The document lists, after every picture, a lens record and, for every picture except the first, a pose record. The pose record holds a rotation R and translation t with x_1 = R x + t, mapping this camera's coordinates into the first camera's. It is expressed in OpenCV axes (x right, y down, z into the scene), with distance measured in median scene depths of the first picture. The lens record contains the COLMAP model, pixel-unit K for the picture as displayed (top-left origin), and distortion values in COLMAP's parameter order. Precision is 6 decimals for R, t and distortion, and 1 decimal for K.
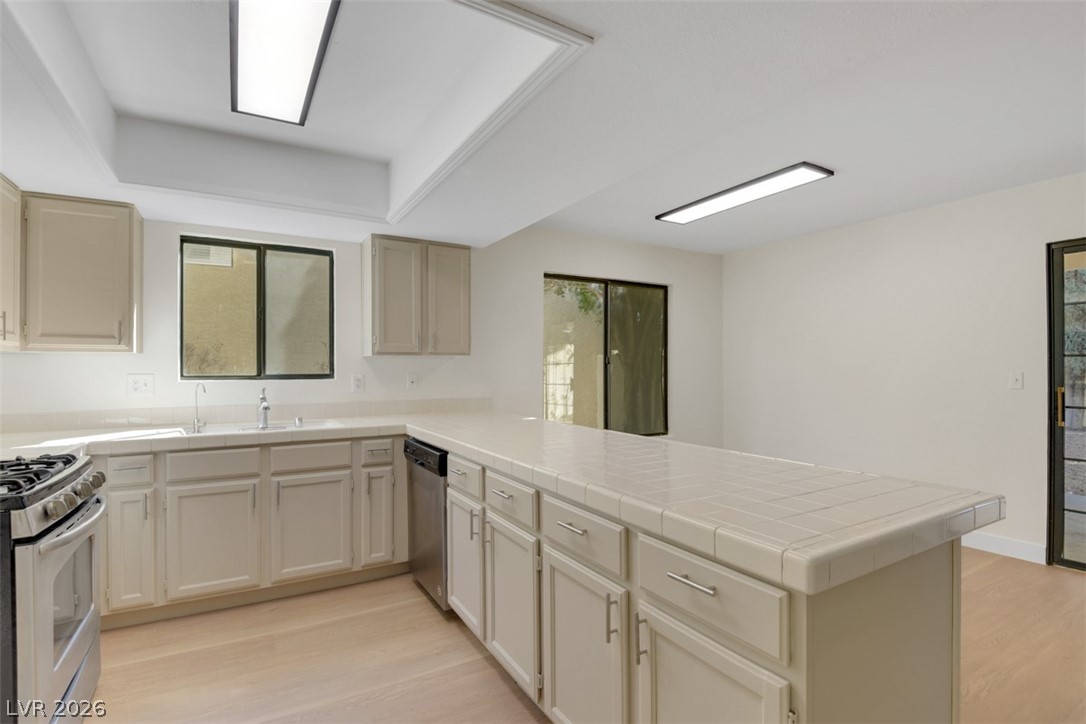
lens RADIAL K [[503.9, 0, 541.4], [0, 503.9, 364.3], [0, 0, 1]] dist [-0.014615, -0.011000]
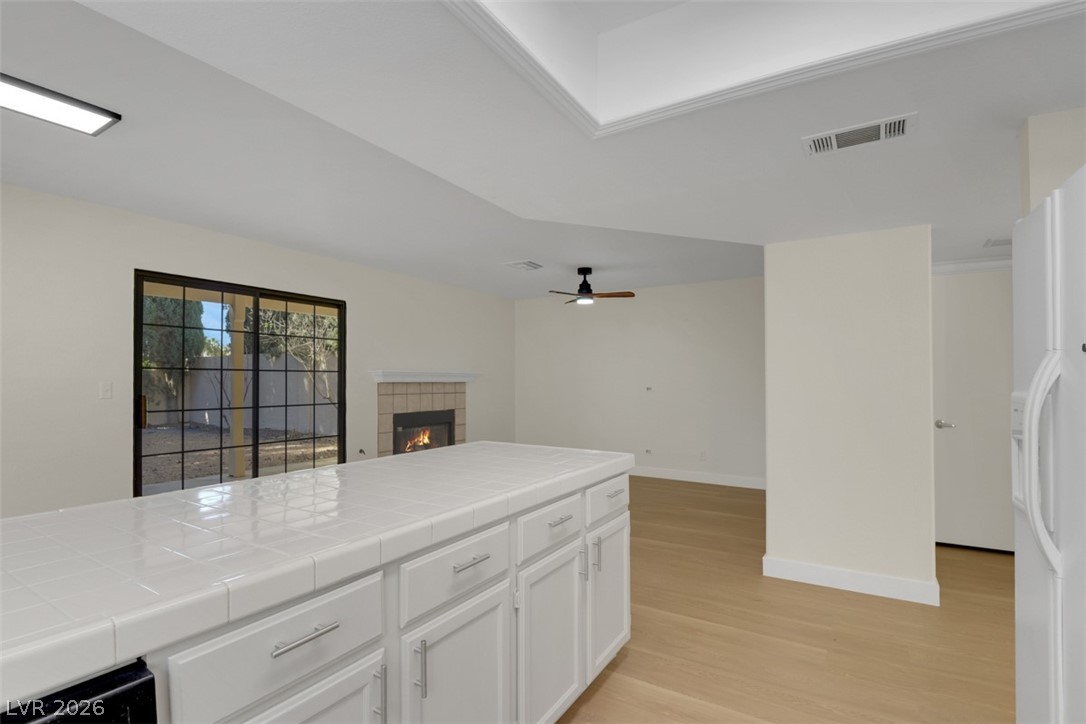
lens RADIAL K [[503.9, 0, 519.2], [0, 503.9, 381.5], [0, 0, 1]] dist [-0.014615, -0.011000]
pose [[-0.444172, -0.002027, 0.895939, -0.401398], [-0.008903, 0.999958, -0.002152, 0.007692], [-0.895897, -0.008933, -0.444172, 0.705253]]
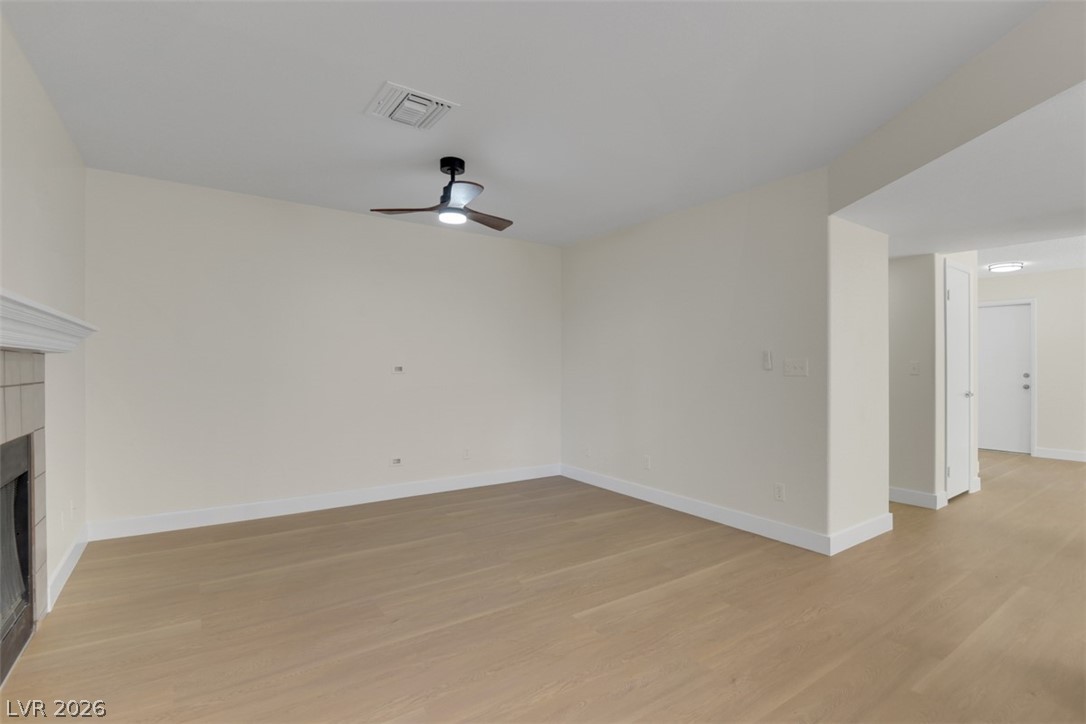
lens RADIAL K [[503.9, 0, 540.9], [0, 503.9, 360.6], [0, 0, 1]] dist [-0.014615, -0.011000]
pose [[-0.997340, -0.003745, -0.072789, 0.888012], [-0.002444, 0.999836, -0.017964, 0.029713], [0.072845, -0.017738, -0.997186, 0.748602]]
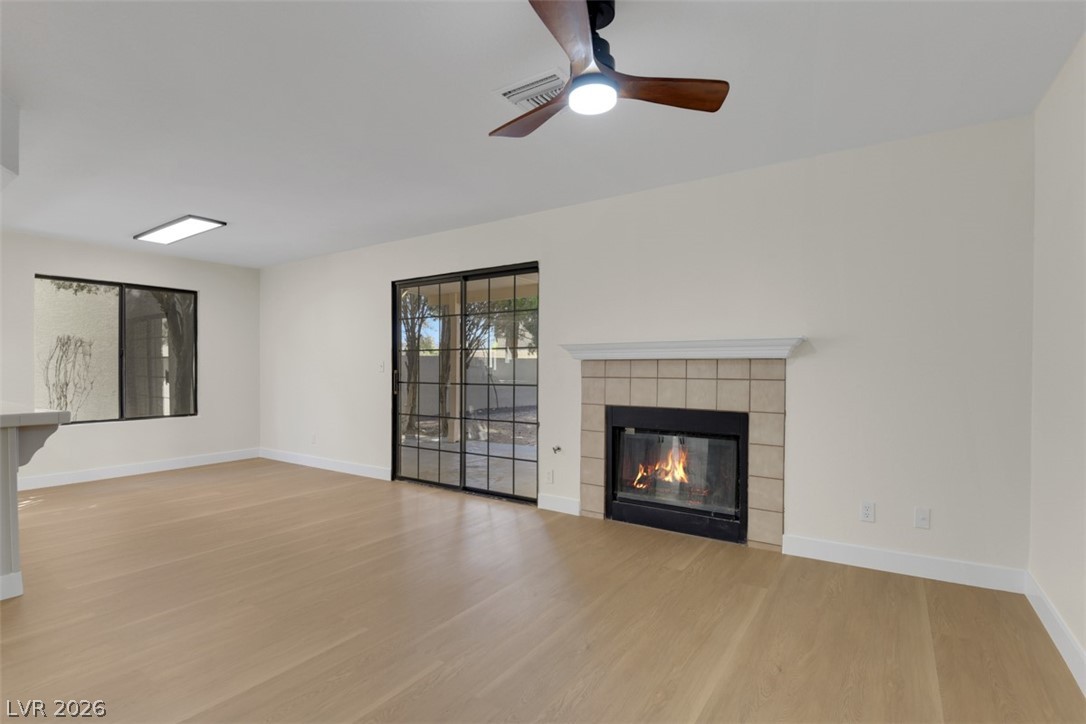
lens RADIAL K [[503.9, 0, 541.2], [0, 503.9, 372.8], [0, 0, 1]] dist [-0.014615, -0.011000]
pose [[0.891927, -0.004083, 0.452161, 0.694547], [-0.004008, 0.999849, 0.016933, 0.022456], [-0.452161, -0.016915, 0.891776, -0.675170]]
